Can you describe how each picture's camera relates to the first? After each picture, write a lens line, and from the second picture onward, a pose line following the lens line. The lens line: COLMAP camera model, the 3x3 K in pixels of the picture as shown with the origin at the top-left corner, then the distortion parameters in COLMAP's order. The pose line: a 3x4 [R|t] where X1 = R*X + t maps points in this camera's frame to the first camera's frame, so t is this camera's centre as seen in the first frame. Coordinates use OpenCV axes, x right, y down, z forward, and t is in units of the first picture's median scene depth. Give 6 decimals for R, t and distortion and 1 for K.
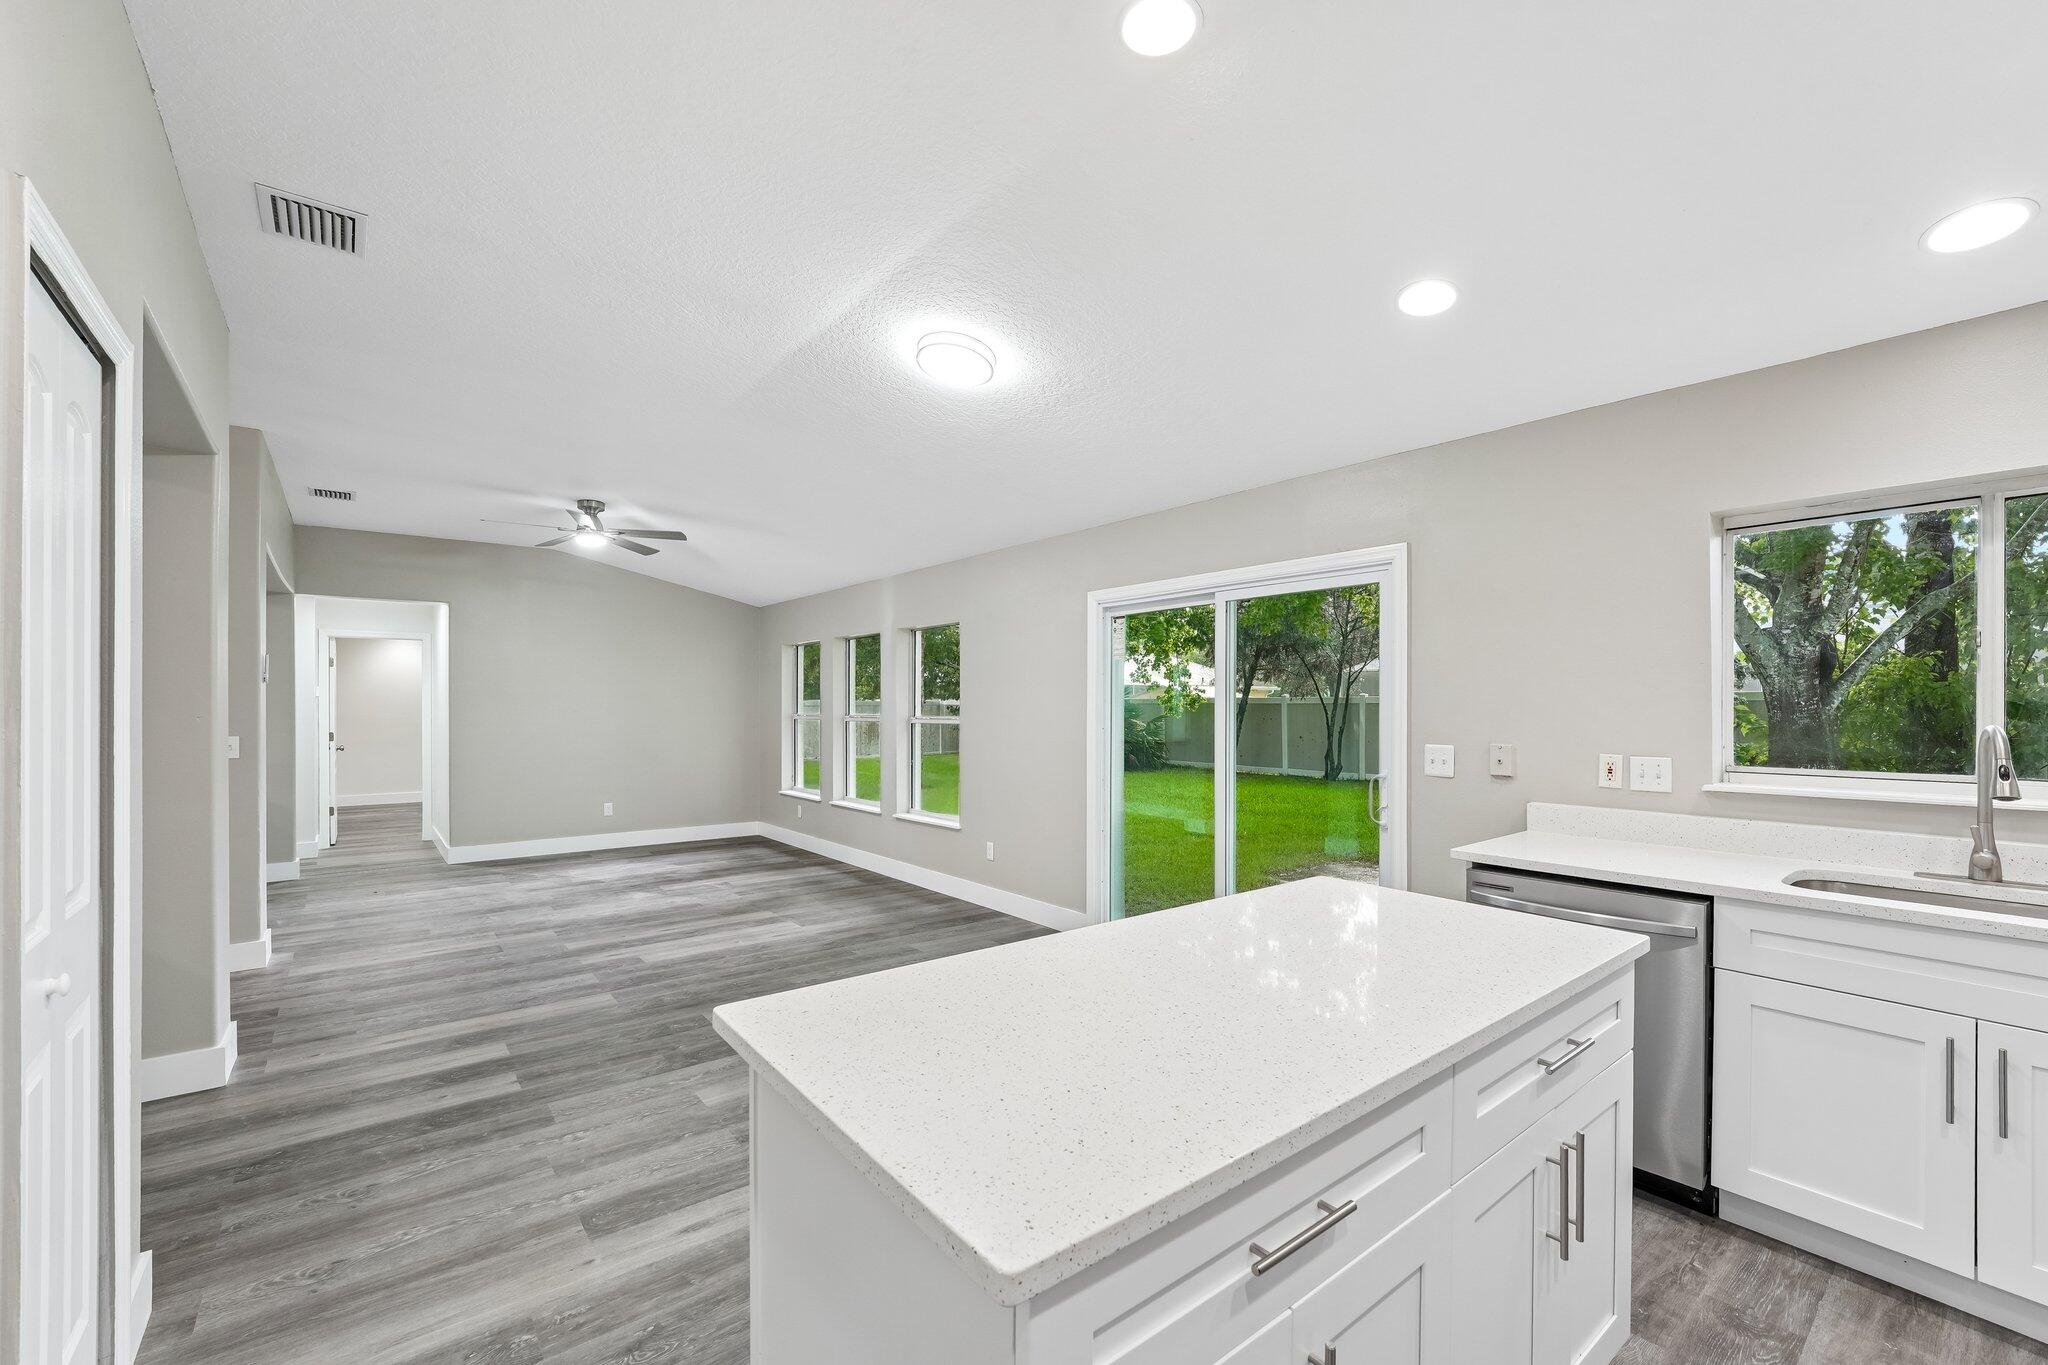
lens RADIAL K [[842.0, 0, 1026.8], [0, 842.0, 704.8], [0, 0, 1]] dist [-0.000199, -0.000066]
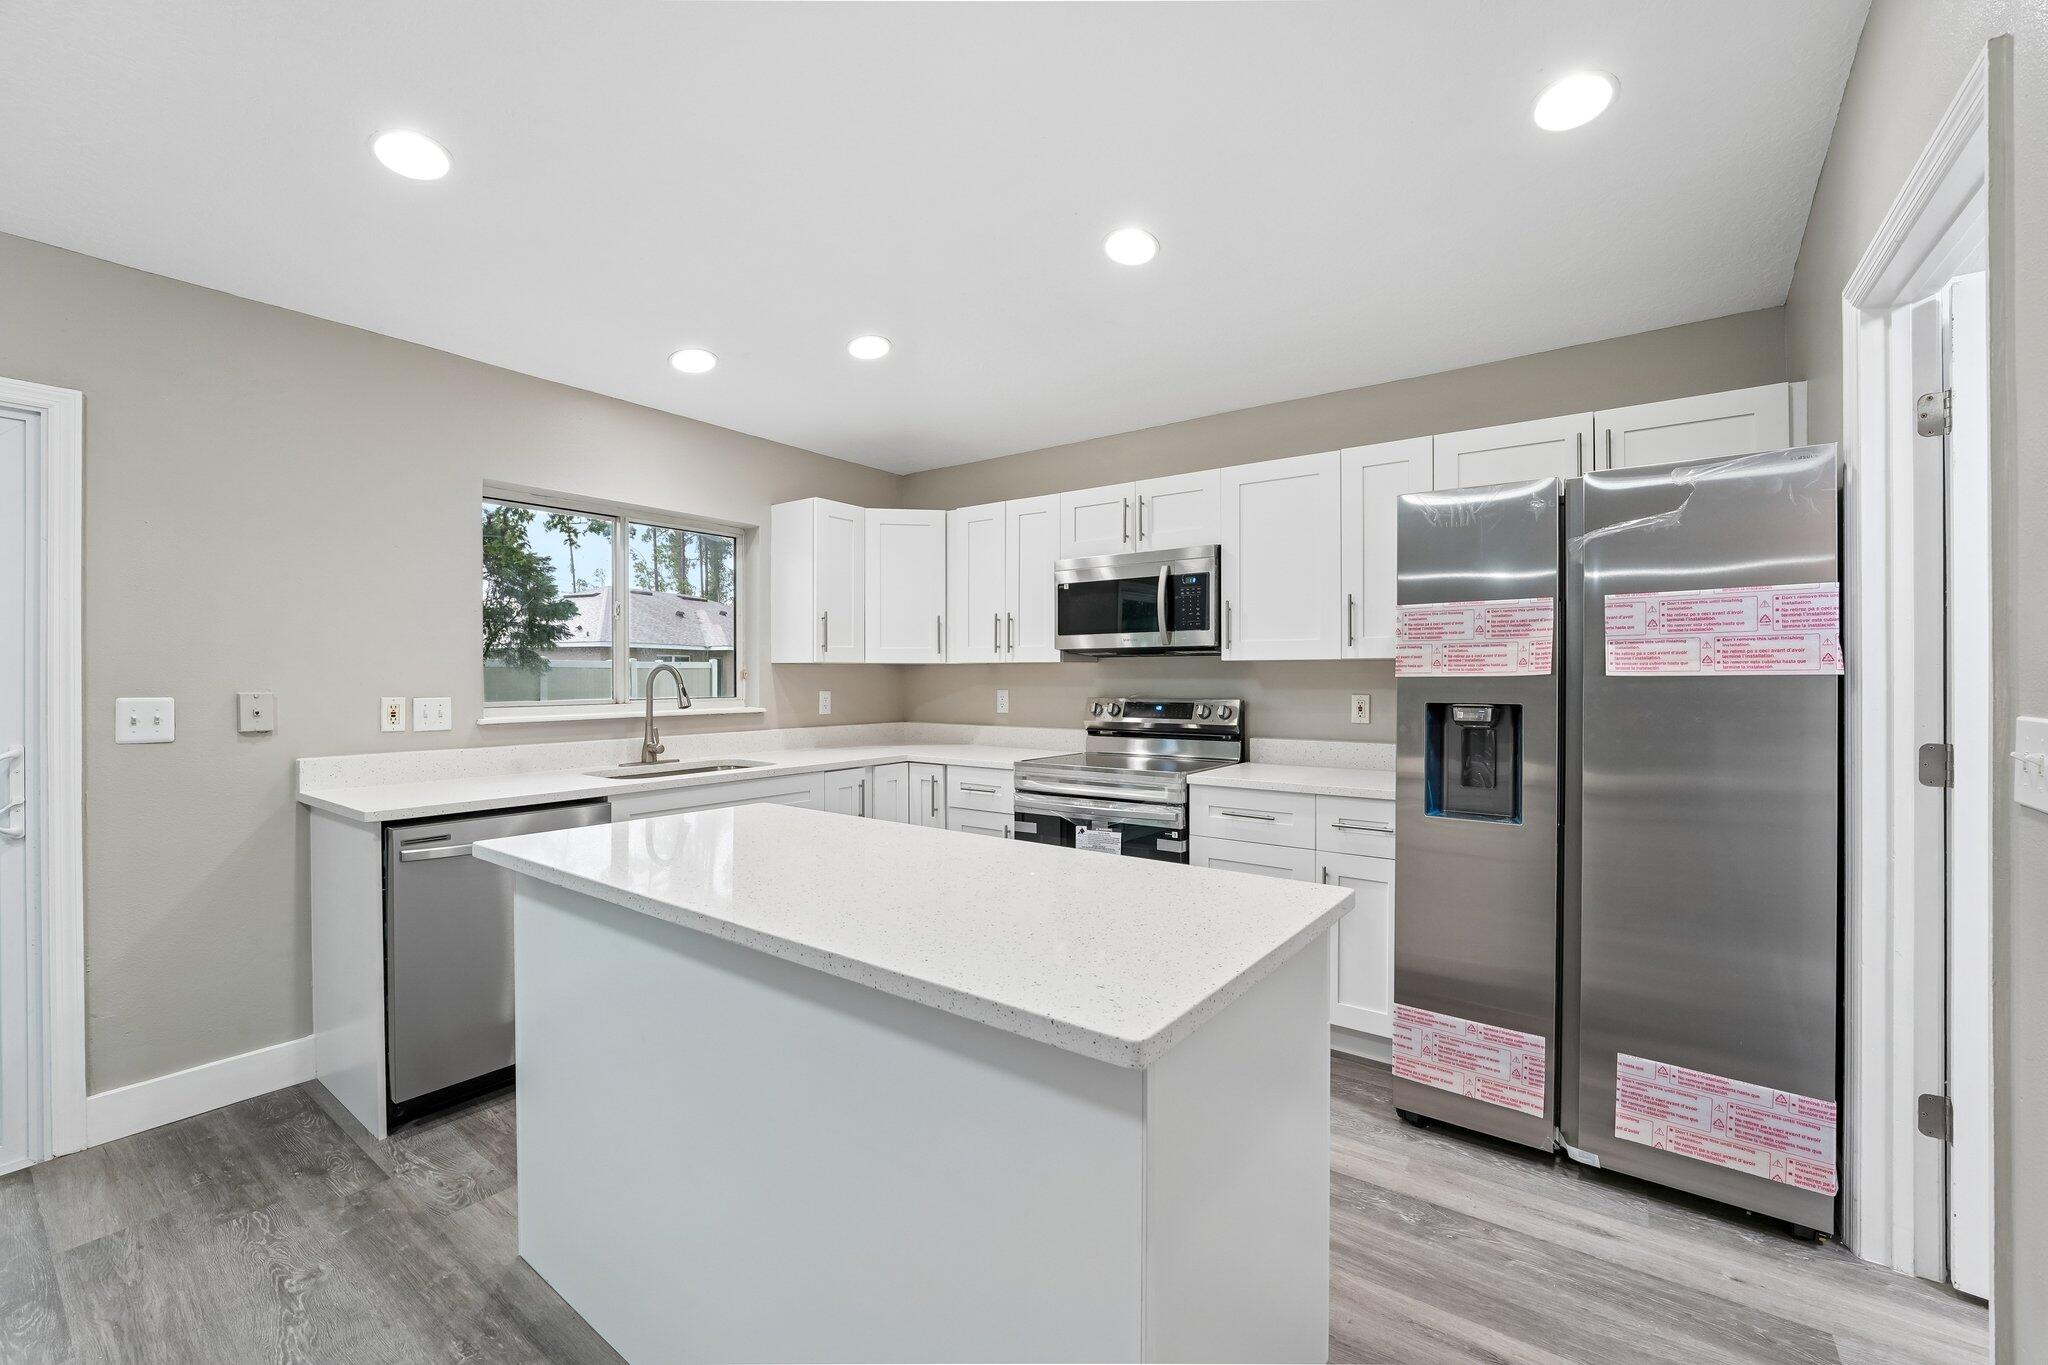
lens RADIAL K [[834.8, 0, 990.9], [0, 834.8, 681.6], [0, 0, 1]] dist [-0.000425, -0.000211]
pose [[-0.245184, -0.004382, 0.969467, -0.266172], [-0.001980, 0.999990, 0.004019, 0.022291], [-0.969475, -0.000934, -0.245190, 0.357478]]
